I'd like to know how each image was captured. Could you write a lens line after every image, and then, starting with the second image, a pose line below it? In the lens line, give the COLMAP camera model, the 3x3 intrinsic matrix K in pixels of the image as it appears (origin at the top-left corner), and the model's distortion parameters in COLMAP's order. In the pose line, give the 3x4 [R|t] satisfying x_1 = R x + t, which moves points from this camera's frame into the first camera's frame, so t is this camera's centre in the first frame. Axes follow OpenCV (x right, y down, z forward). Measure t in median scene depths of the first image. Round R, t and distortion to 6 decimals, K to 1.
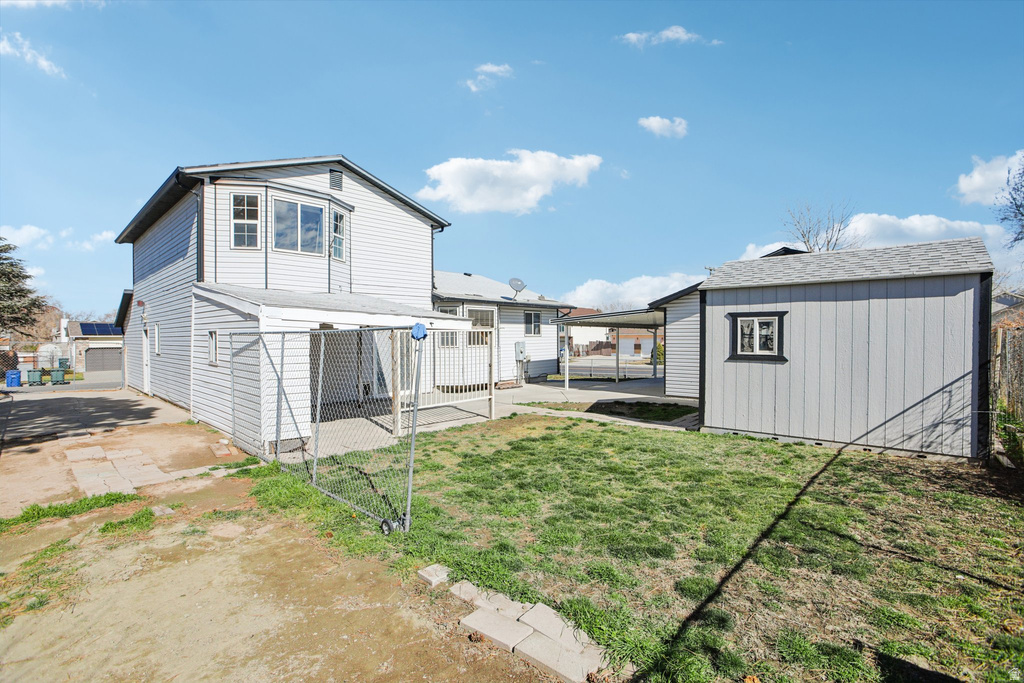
lens RADIAL K [[481.2, 0, 510.2], [0, 481.2, 337.2], [0, 0, 1]] dist [-0.054447, 0.022975]
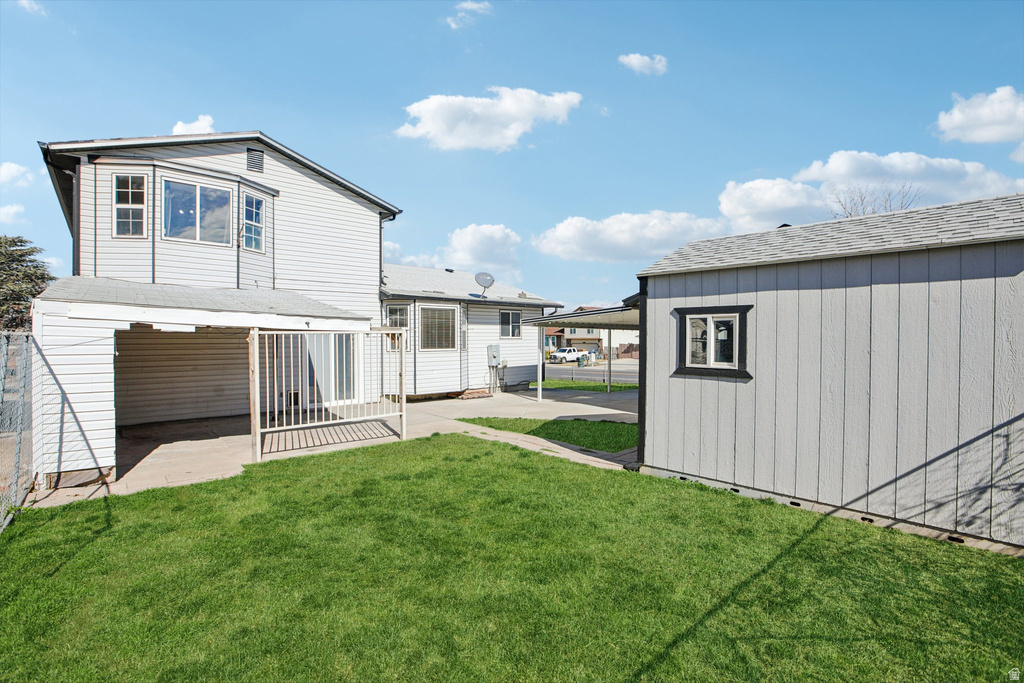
lens RADIAL K [[481.2, 0, 510.2], [0, 481.2, 337.2], [0, 0, 1]] dist [-0.054447, 0.022975]
pose [[0.995699, 0.004002, -0.092561, 0.222298], [-0.004307, 0.999986, -0.003099, -0.003717], [0.092547, 0.003484, 0.995702, 0.211230]]
